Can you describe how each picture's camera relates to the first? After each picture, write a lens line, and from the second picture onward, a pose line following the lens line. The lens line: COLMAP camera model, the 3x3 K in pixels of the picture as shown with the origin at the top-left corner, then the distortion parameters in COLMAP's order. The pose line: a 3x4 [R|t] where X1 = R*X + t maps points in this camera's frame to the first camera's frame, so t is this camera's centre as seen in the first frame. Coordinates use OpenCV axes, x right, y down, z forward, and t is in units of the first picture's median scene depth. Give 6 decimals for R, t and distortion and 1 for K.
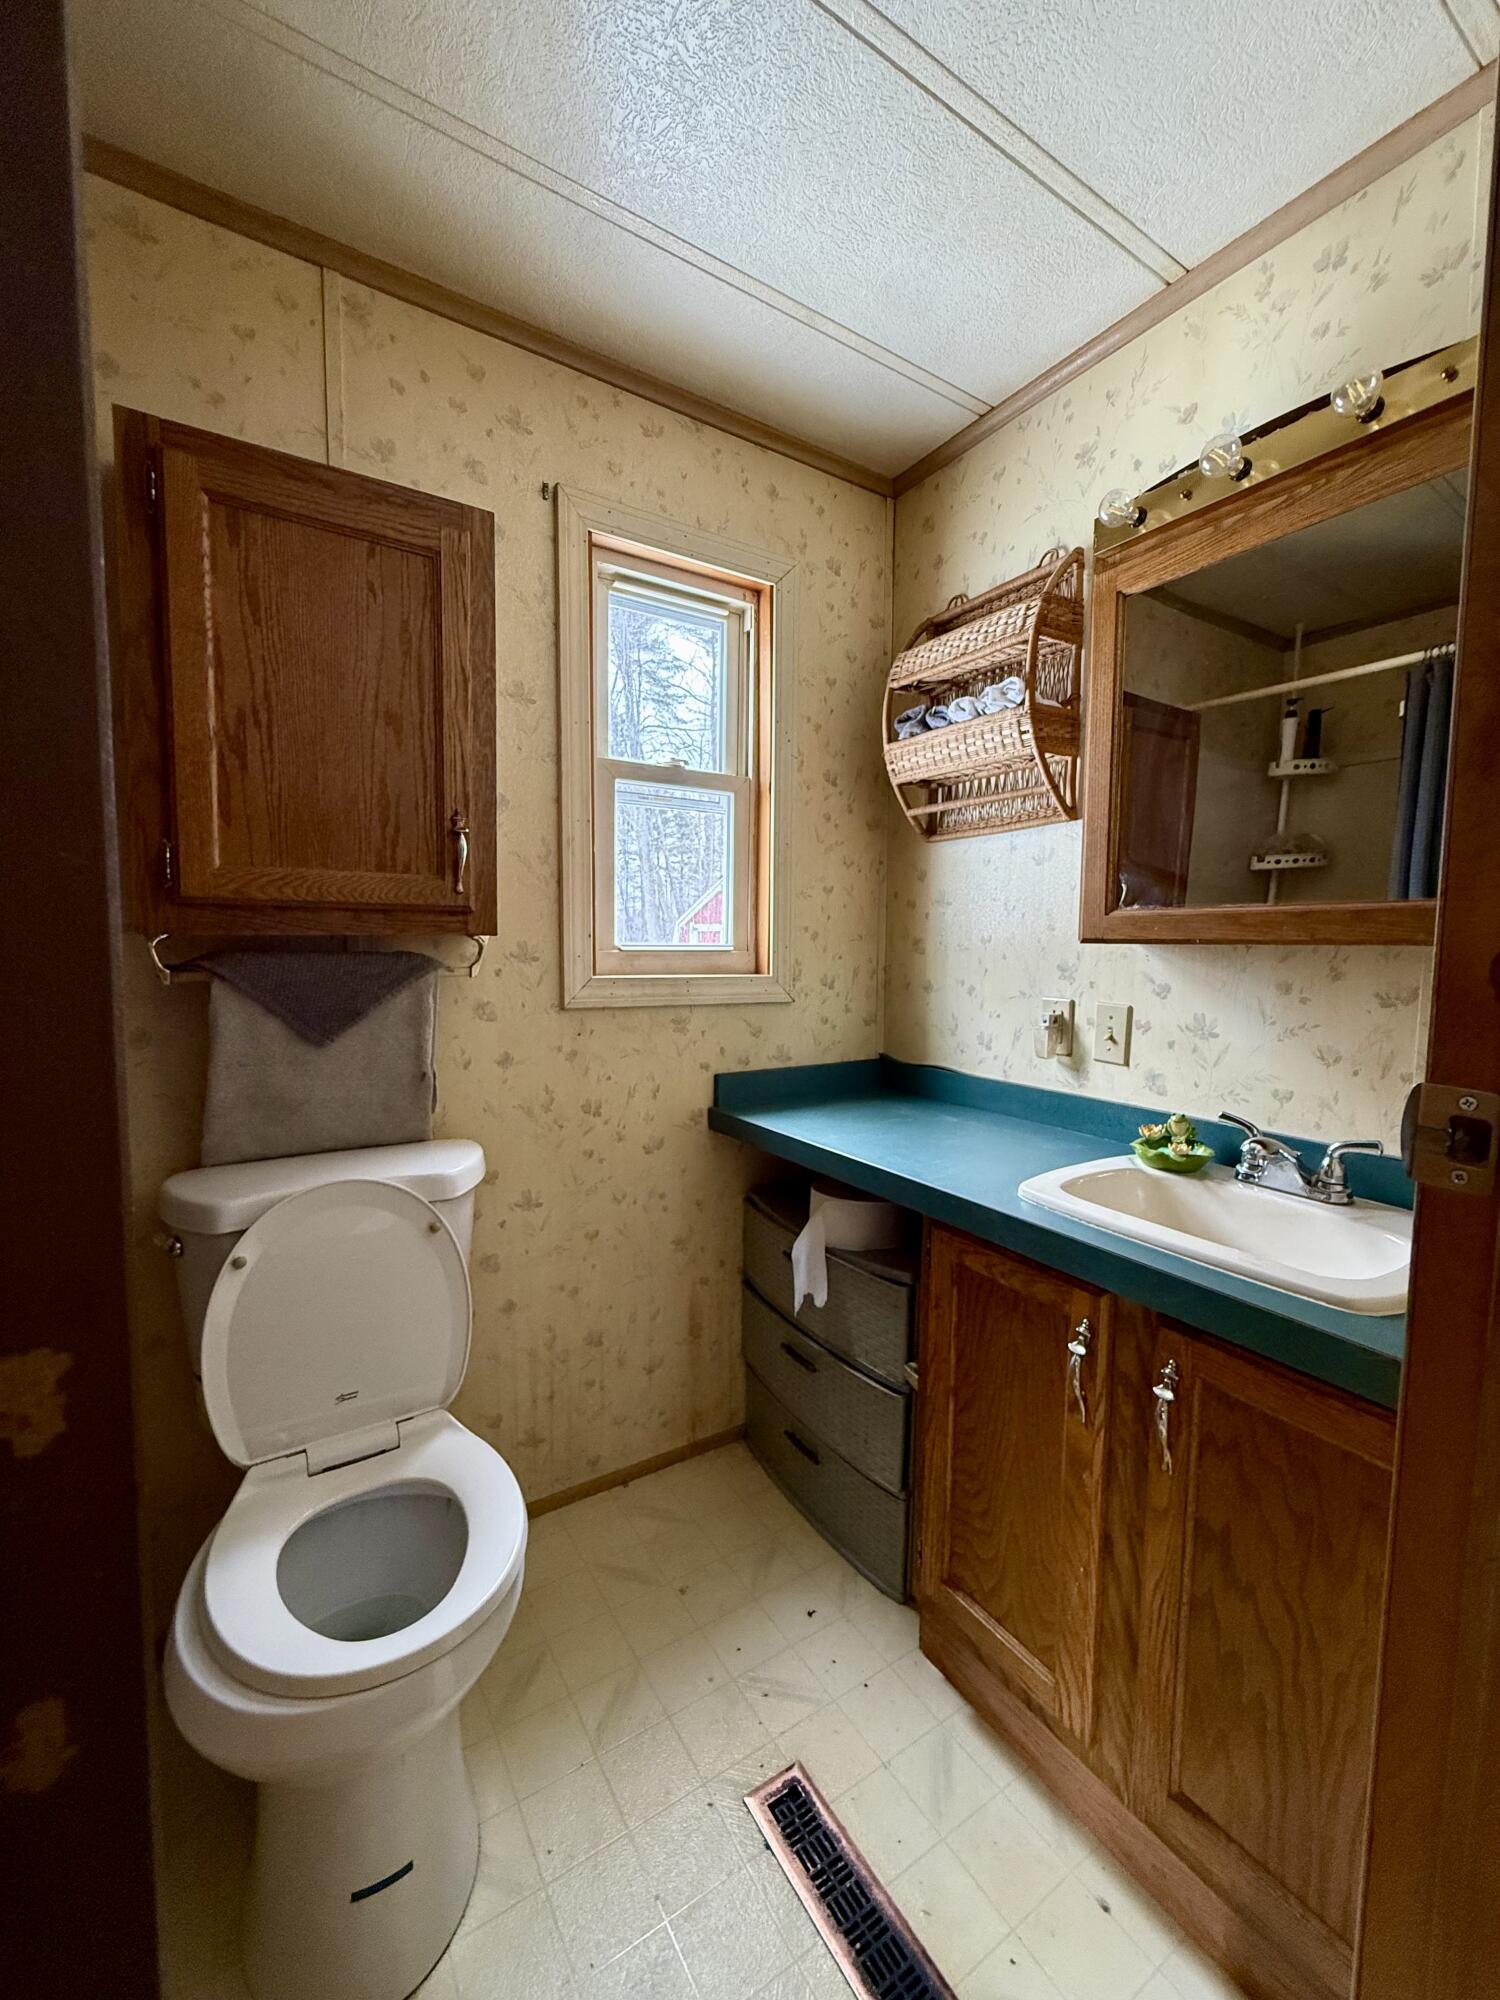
lens RADIAL K [[793.5, 0, 748.6], [0, 793.5, 1003.2], [0, 0, 1]] dist [-0.004267, -0.000814]
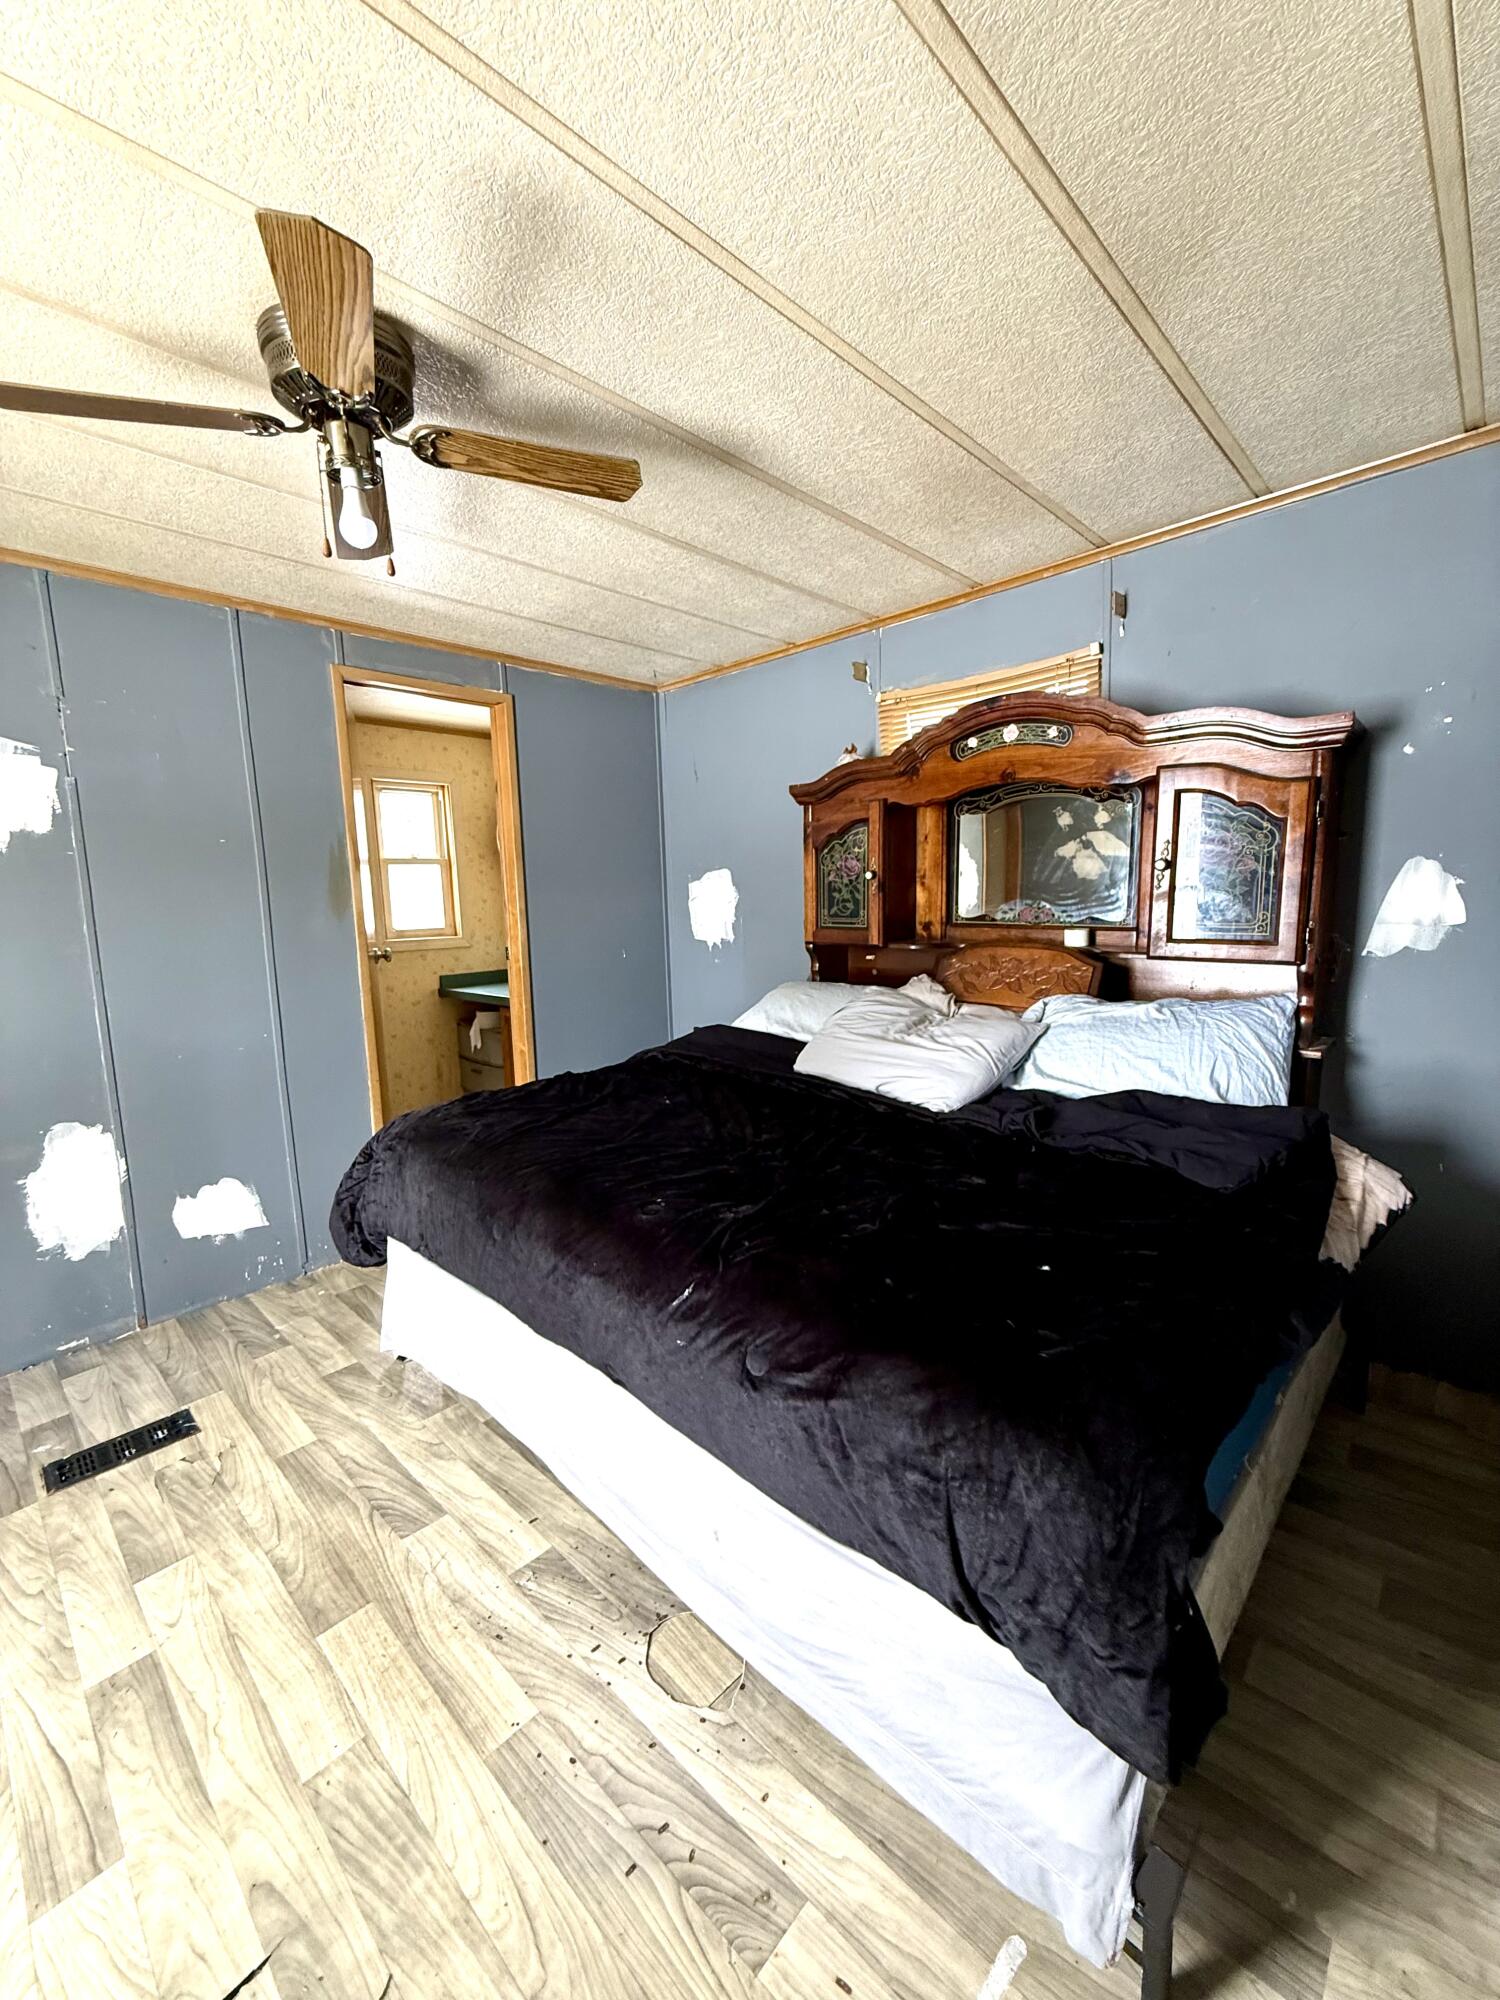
lens RADIAL K [[793.5, 0, 751.1], [0, 793.5, 1003.8], [0, 0, 1]] dist [-0.004267, -0.000814]
pose [[0.968079, -0.068791, 0.241022, 0.313547], [0.055524, 0.996566, 0.061419, 0.078920], [-0.244419, -0.046076, 0.968574, -1.773871]]
